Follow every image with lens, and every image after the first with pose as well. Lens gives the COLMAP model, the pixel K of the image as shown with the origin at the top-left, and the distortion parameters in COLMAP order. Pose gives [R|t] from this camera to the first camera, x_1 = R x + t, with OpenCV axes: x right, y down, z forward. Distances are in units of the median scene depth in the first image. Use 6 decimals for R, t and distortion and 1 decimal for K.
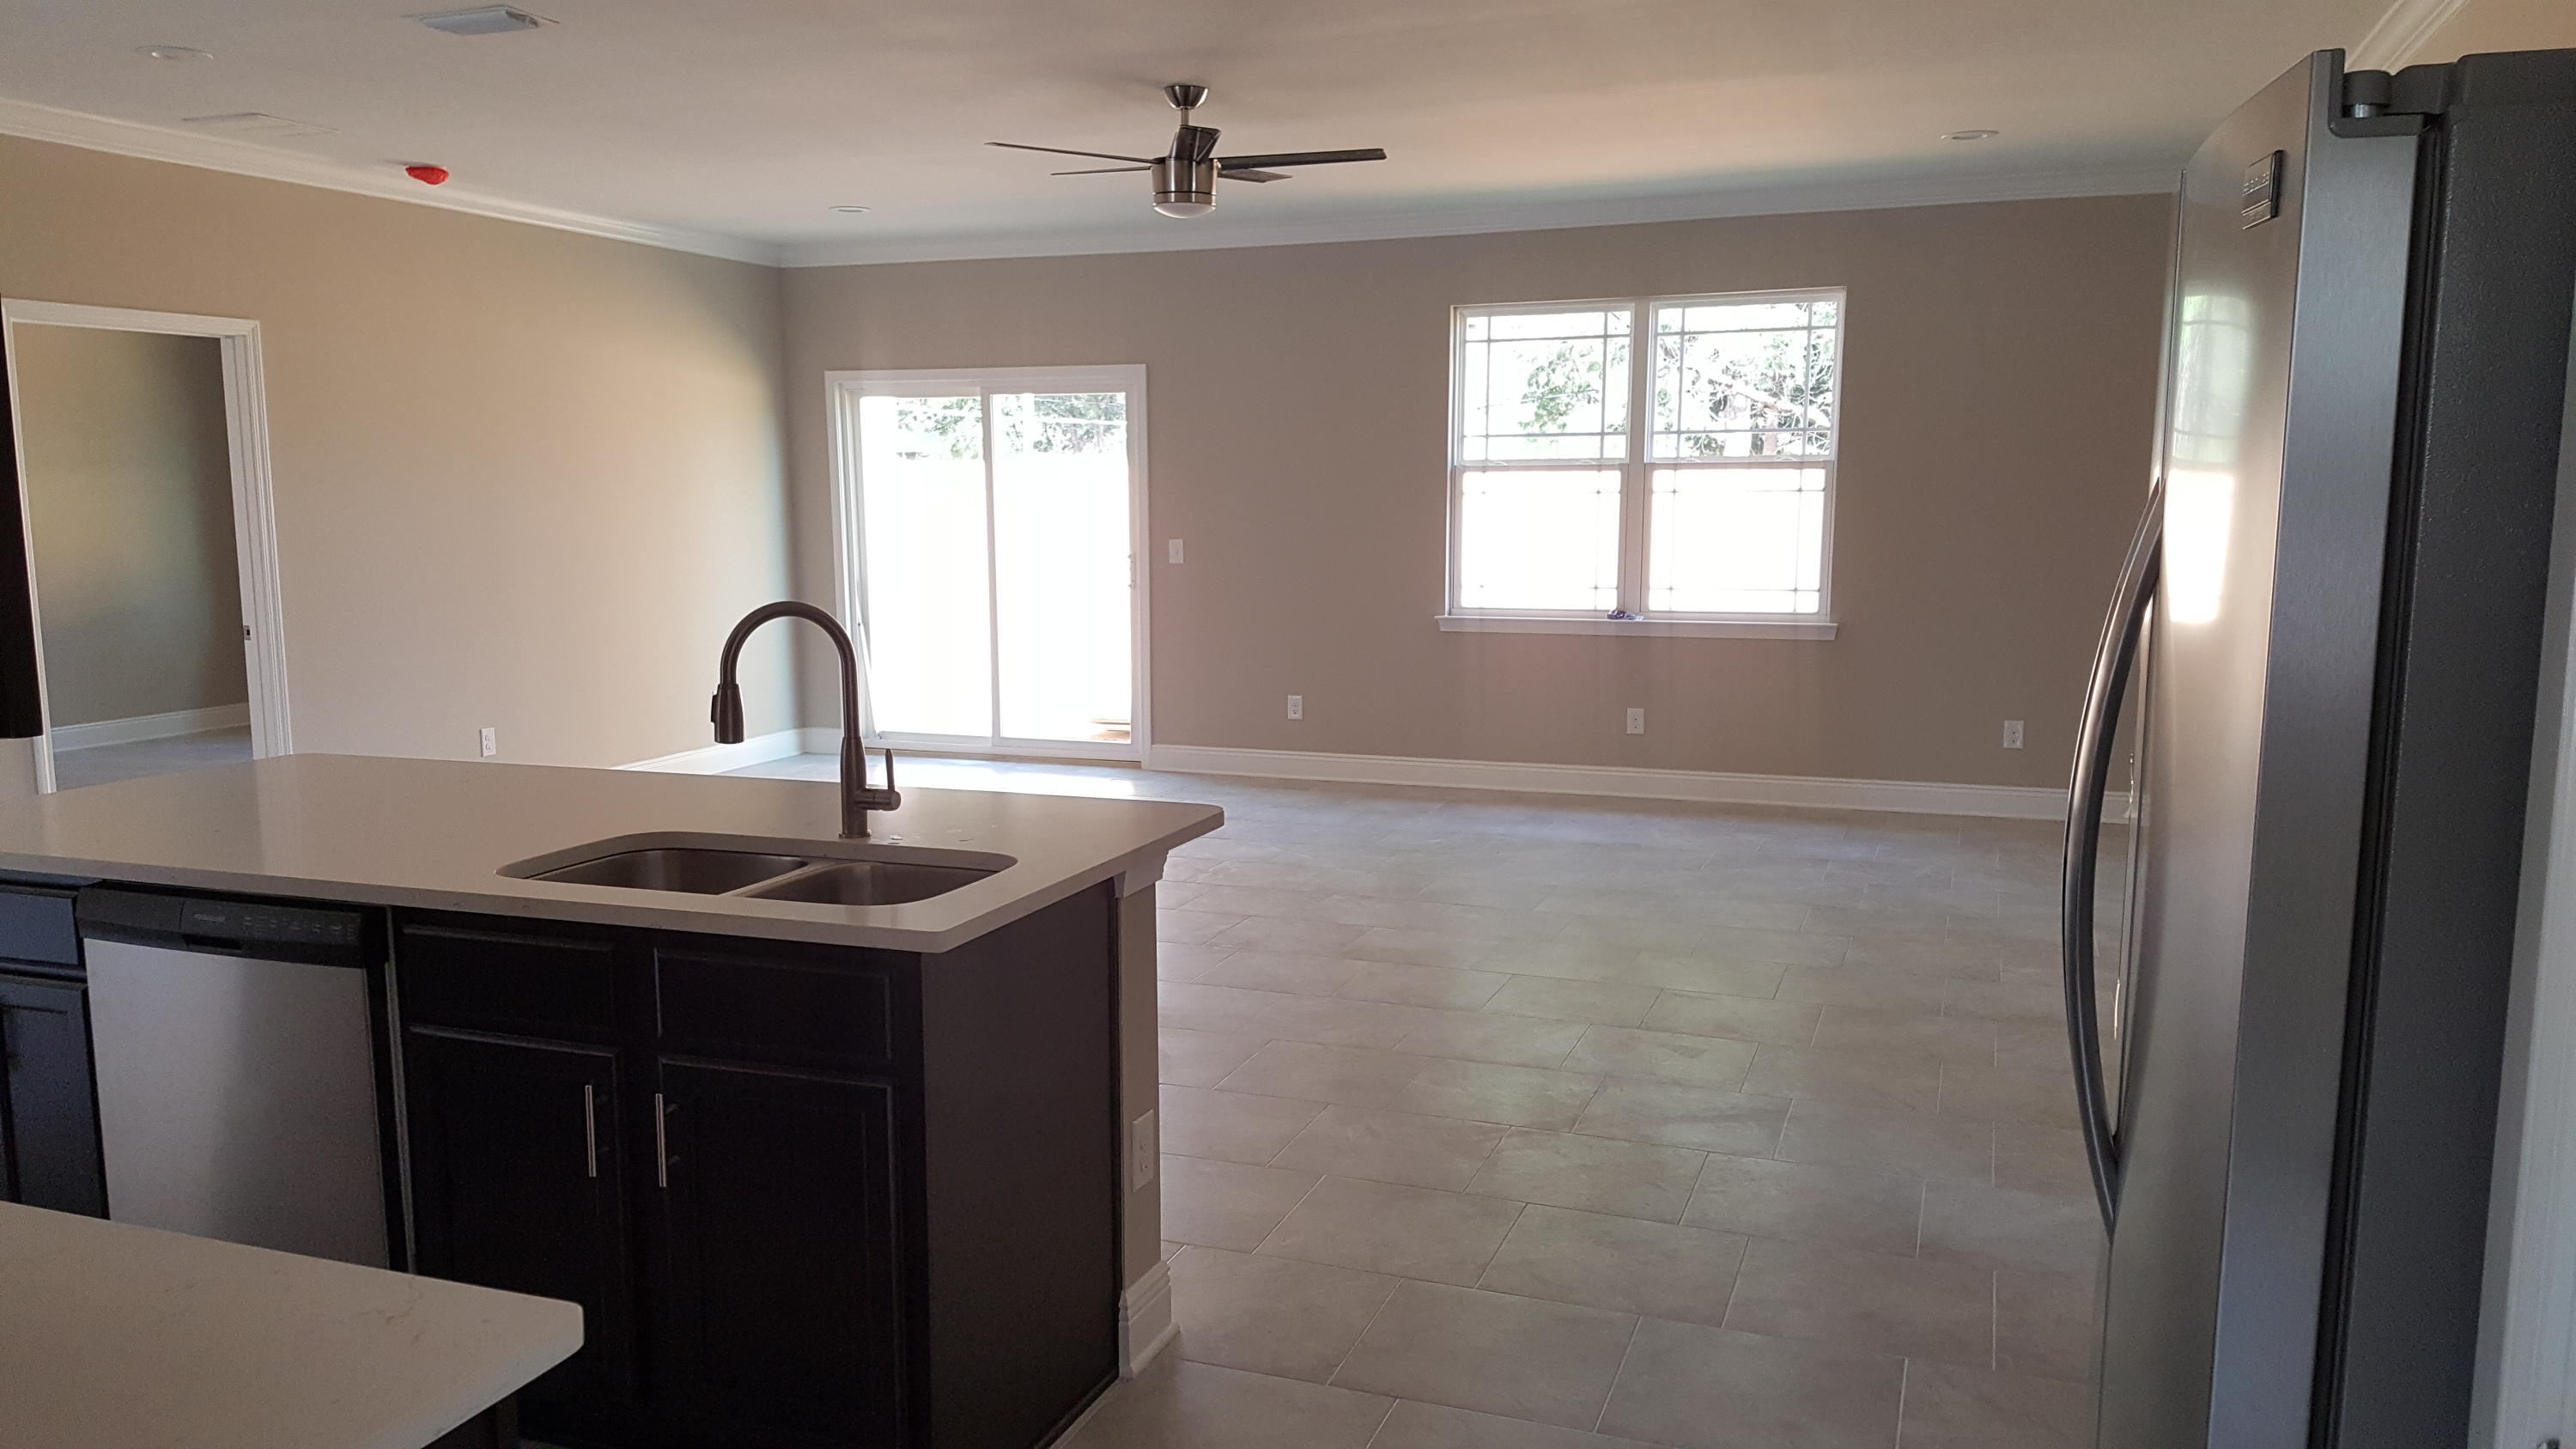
lens RADIAL K [[1937.8, 0, 1274.7], [0, 1937.8, 778.1], [0, 0, 1]] dist [0.076604, -0.133499]
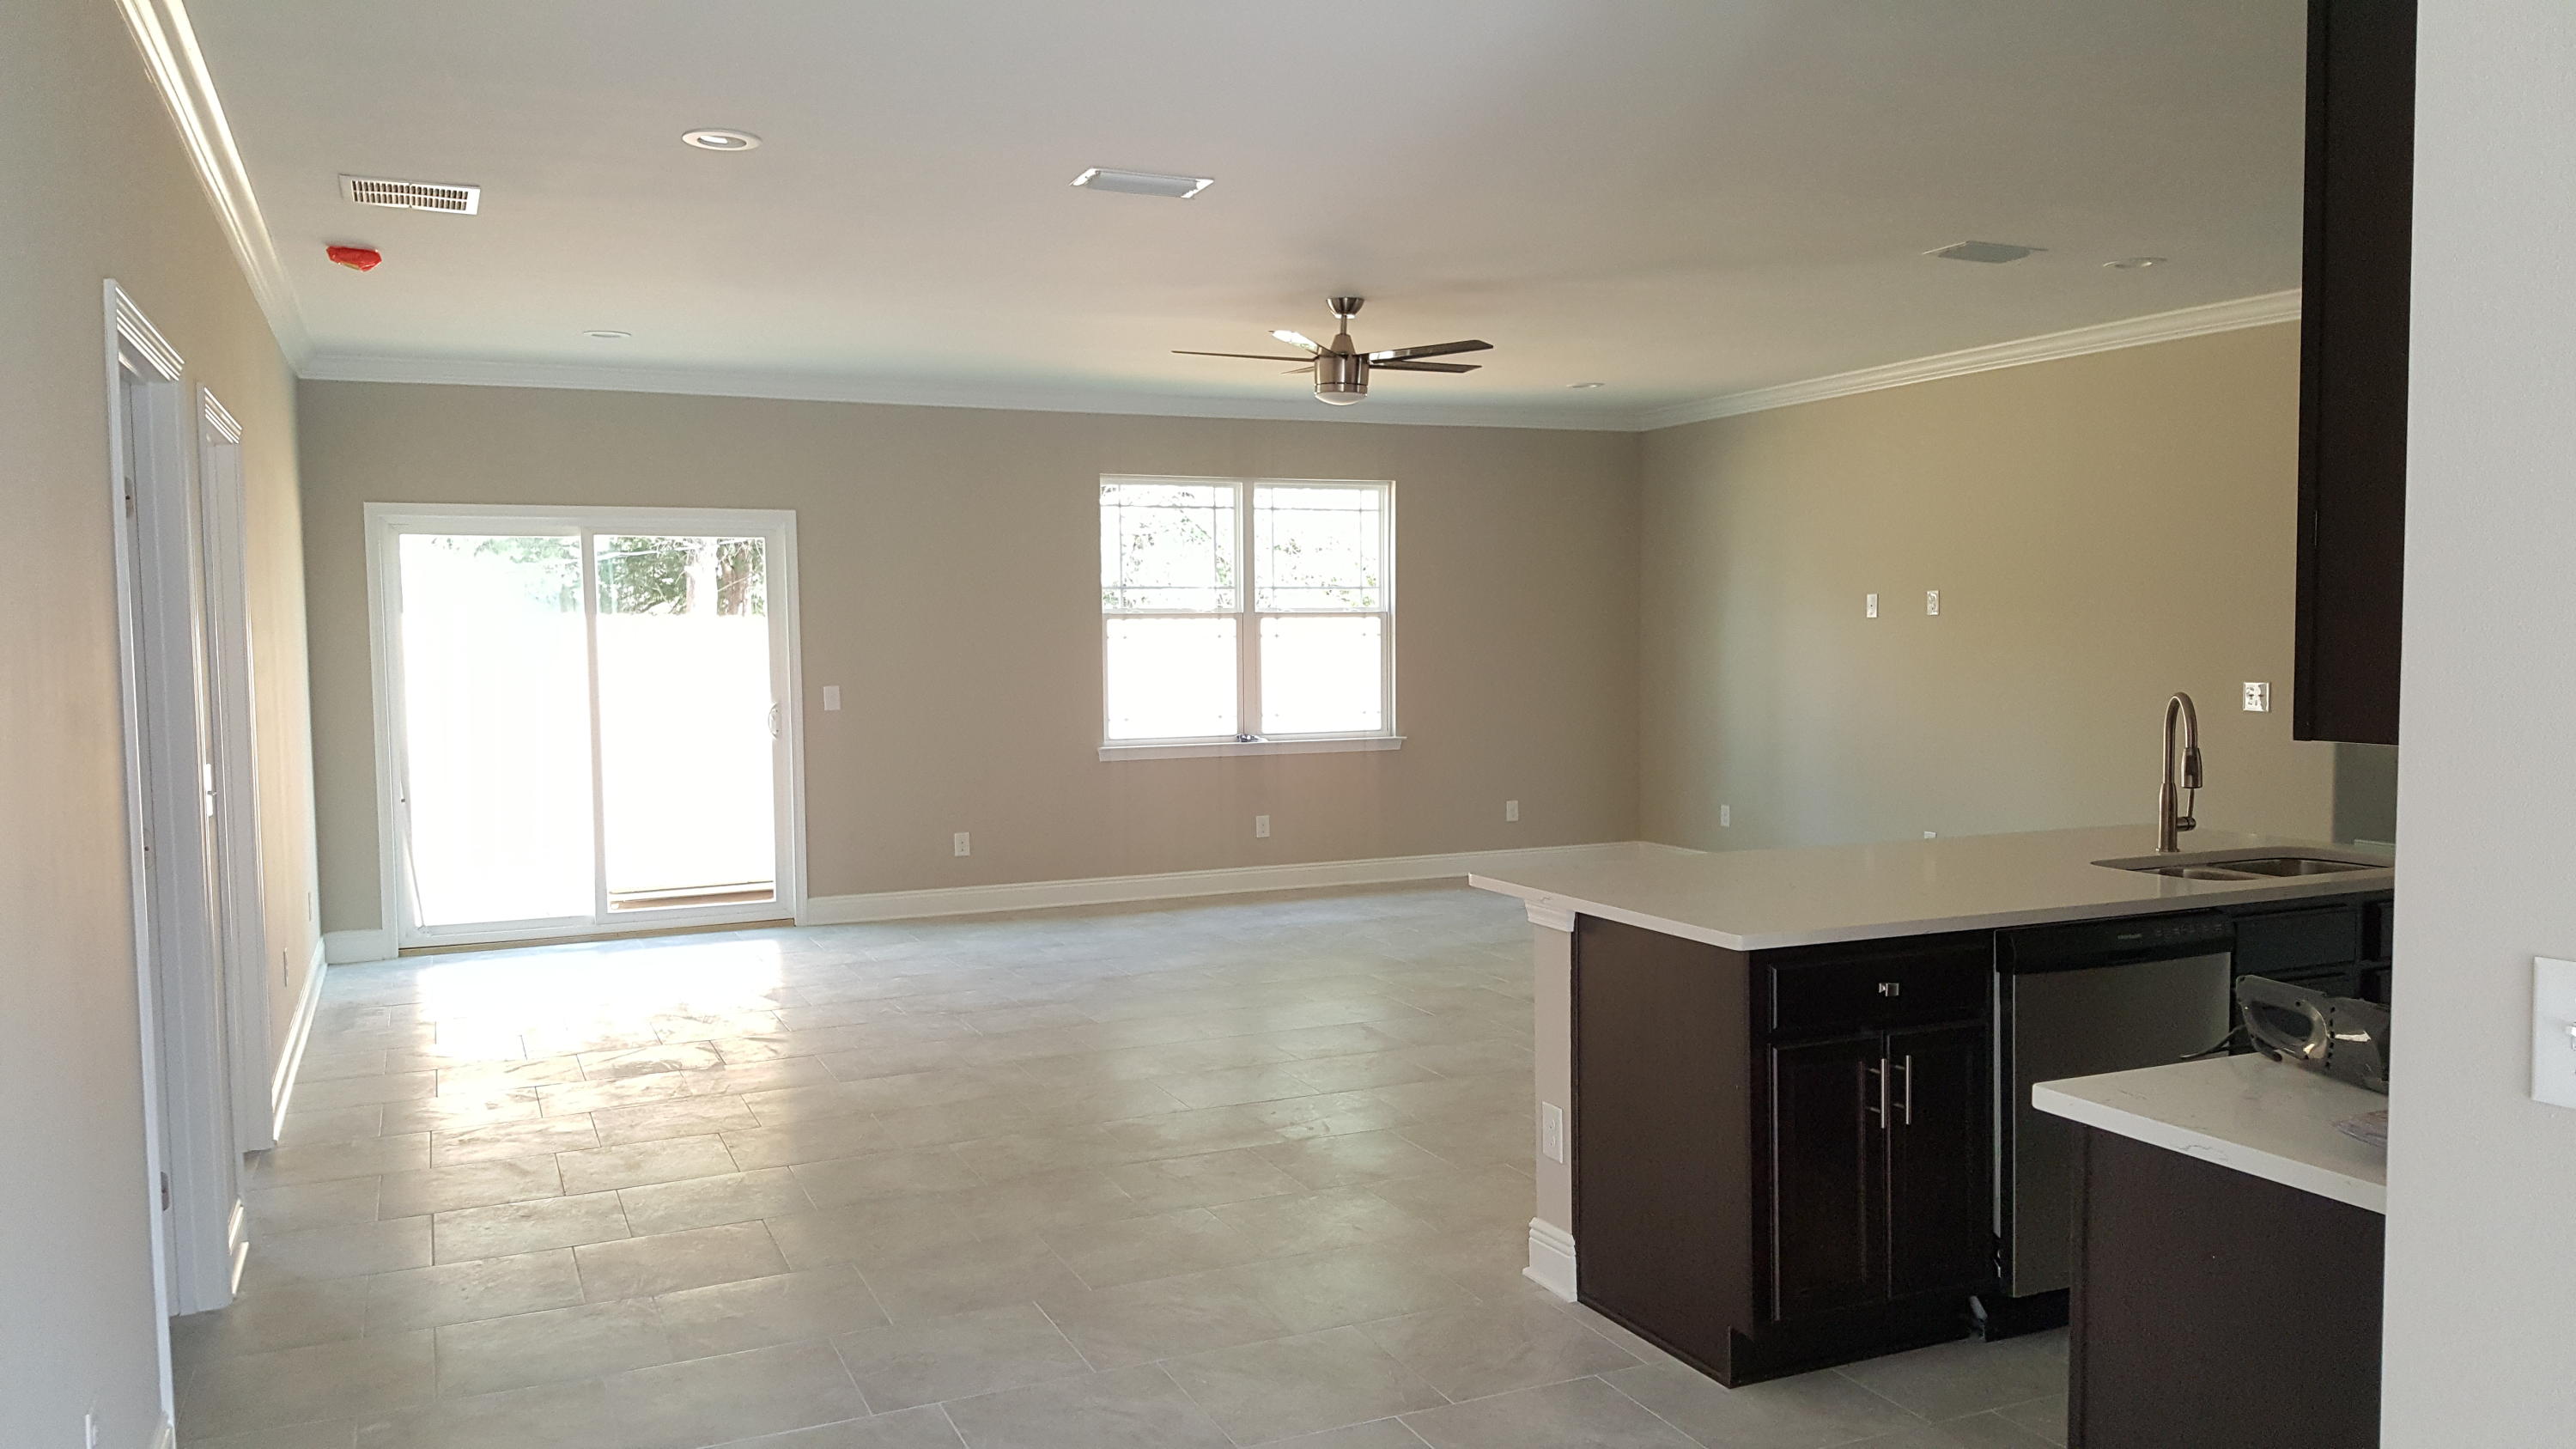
lens RADIAL K [[1937.8, 0, 1274.7], [0, 1937.8, 778.1], [0, 0, 1]] dist [0.076604, -0.133499]
pose [[0.702369, -0.058192, 0.709430, -0.657068], [0.113291, 0.993087, -0.030705, -0.021511], [-0.702739, 0.101939, 0.704106, 0.154873]]
